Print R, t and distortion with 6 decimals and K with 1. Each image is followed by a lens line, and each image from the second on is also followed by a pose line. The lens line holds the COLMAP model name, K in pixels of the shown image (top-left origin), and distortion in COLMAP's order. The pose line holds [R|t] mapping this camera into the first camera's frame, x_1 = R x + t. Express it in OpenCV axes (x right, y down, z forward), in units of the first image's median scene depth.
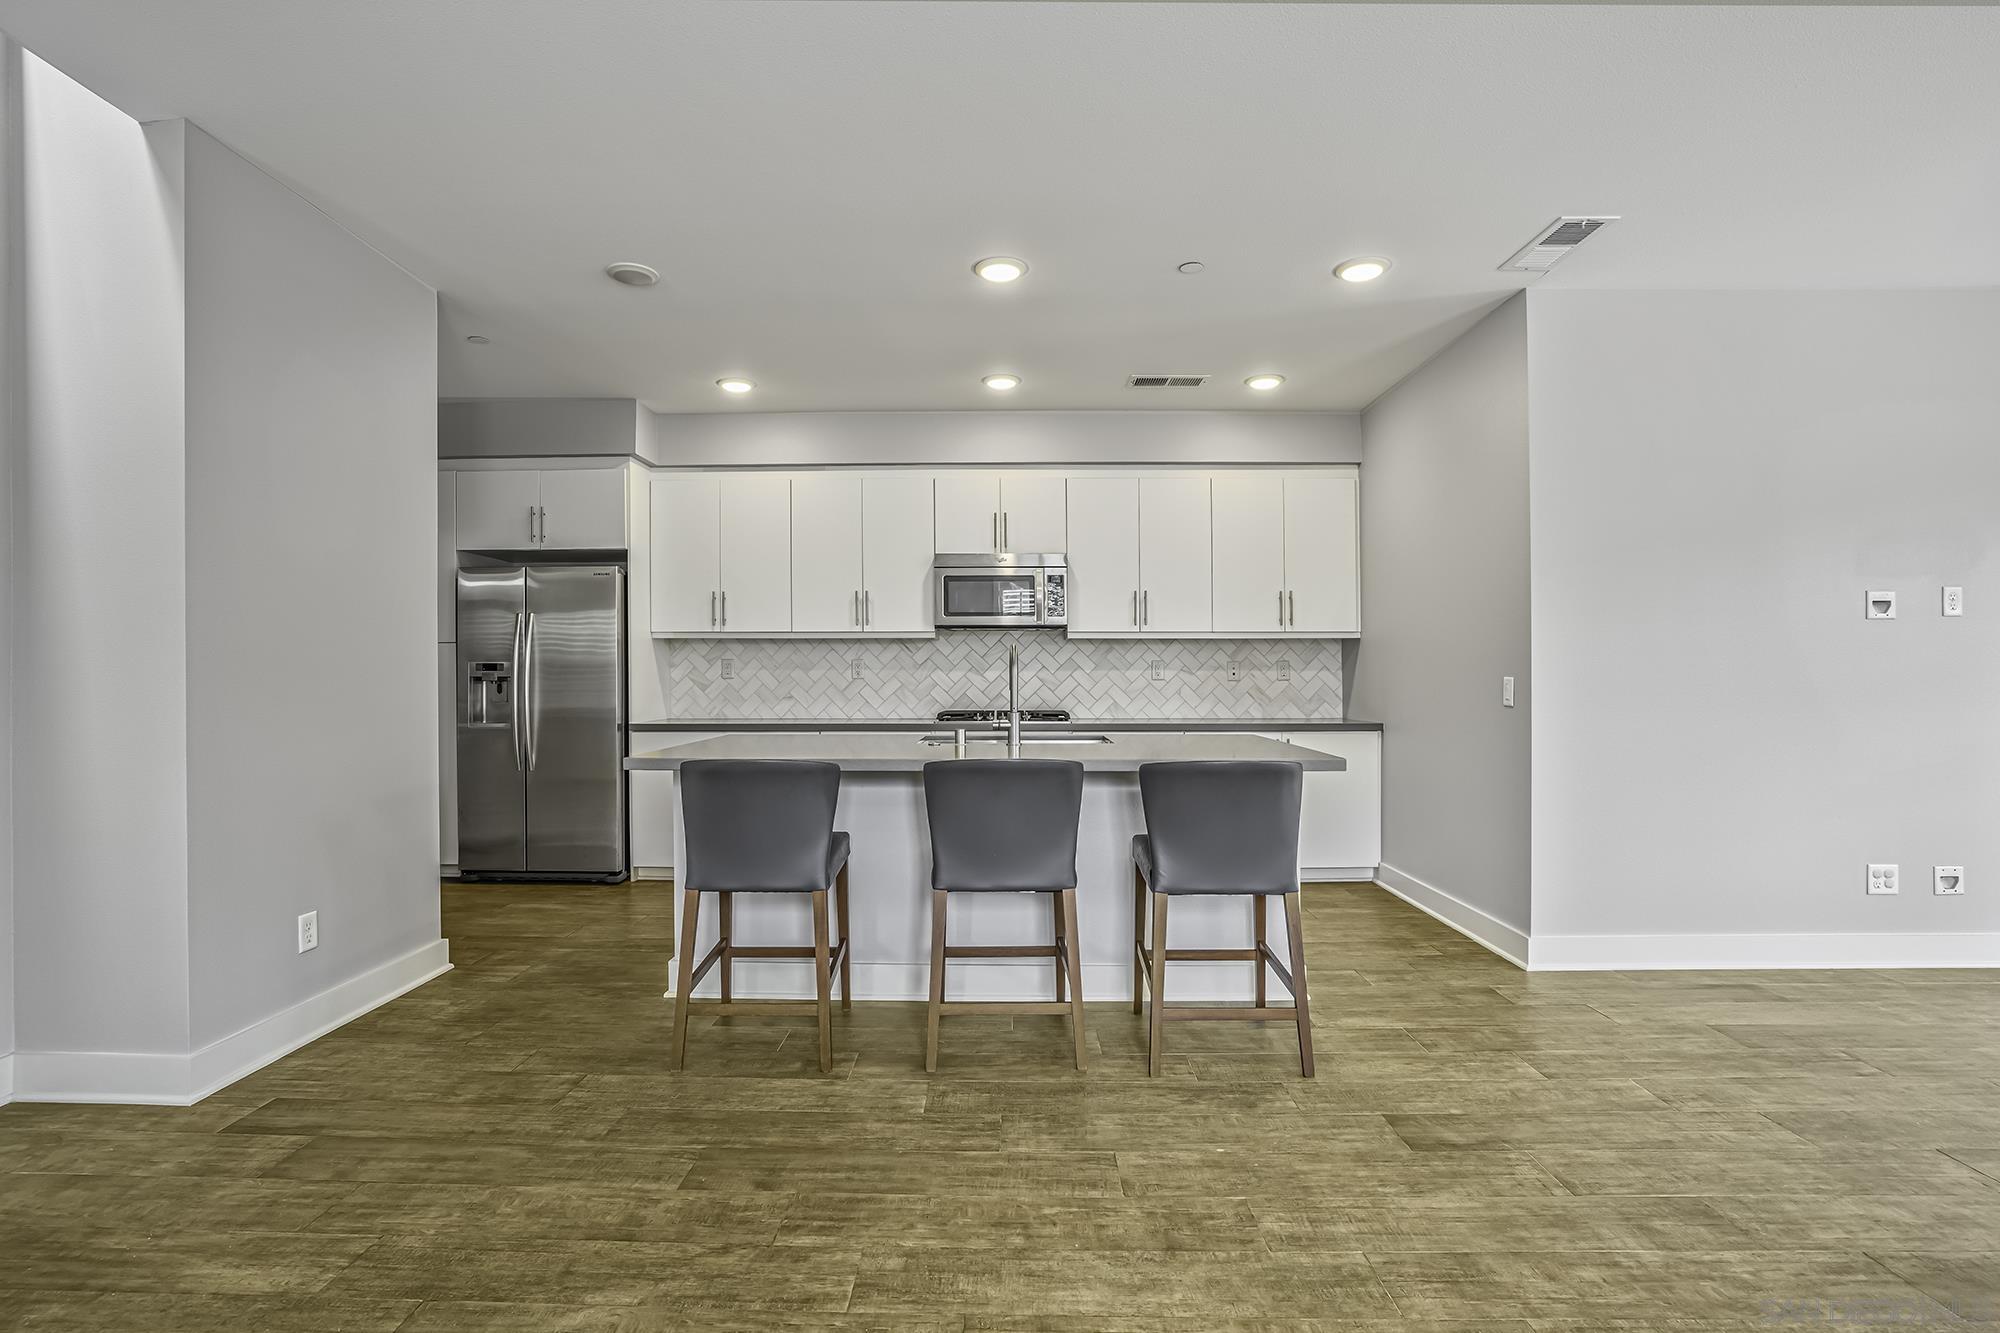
lens RADIAL K [[921.0, 0, 996.4], [0, 921.0, 676.9], [0, 0, 1]] dist [-0.051679, 0.019279]
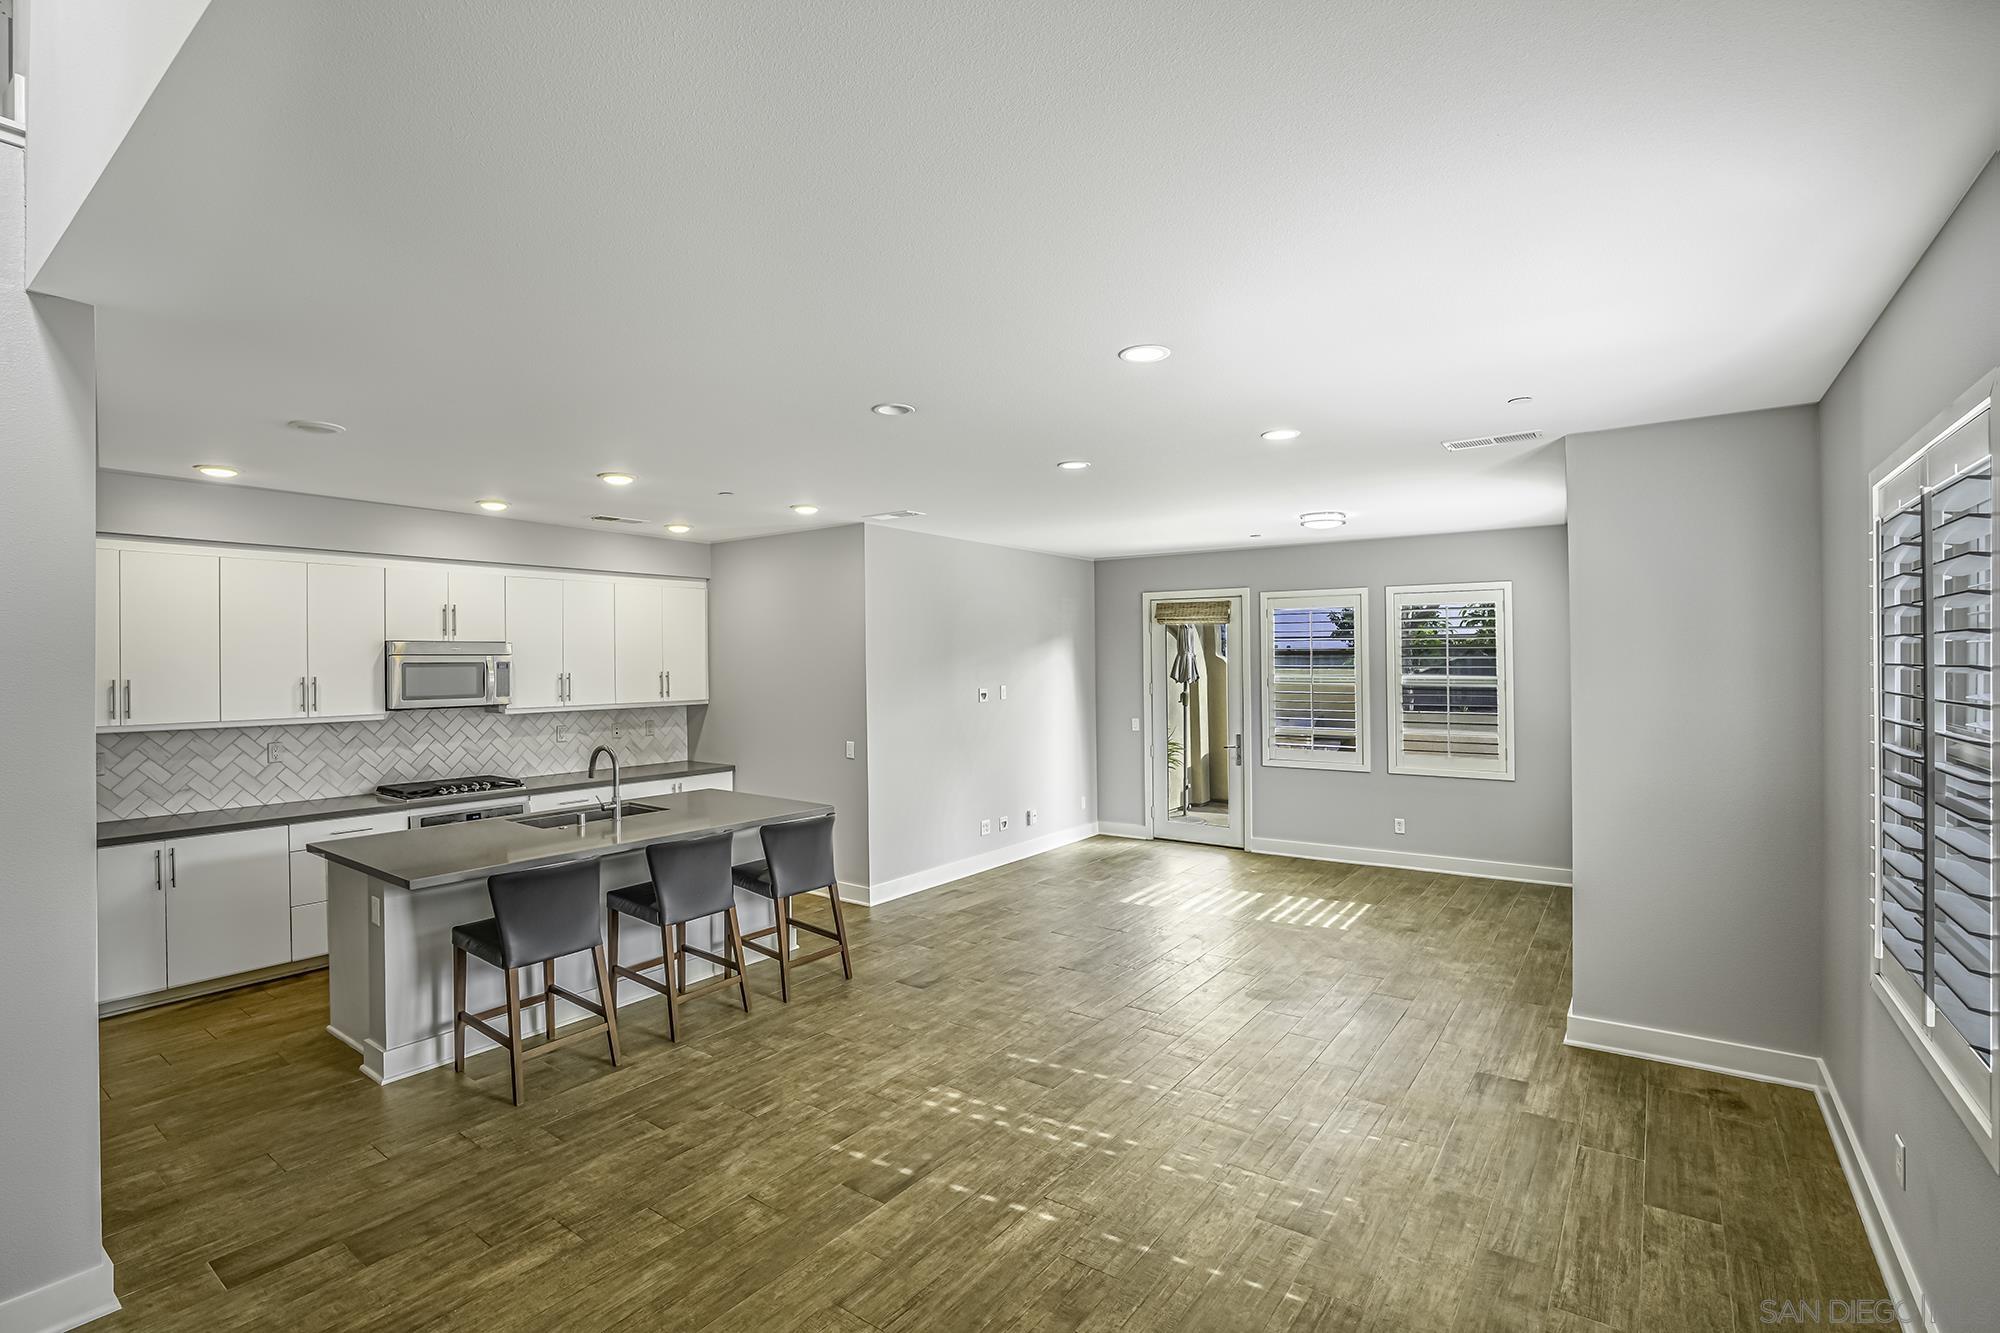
lens RADIAL K [[921.0, 0, 996.4], [0, 921.0, 676.9], [0, 0, 1]] dist [-0.051679, 0.019279]
pose [[0.566381, -0.011411, 0.824064, -0.541187], [-0.002009, 0.999882, 0.015227, -0.112860], [-0.824141, -0.010280, 0.566292, -0.168692]]
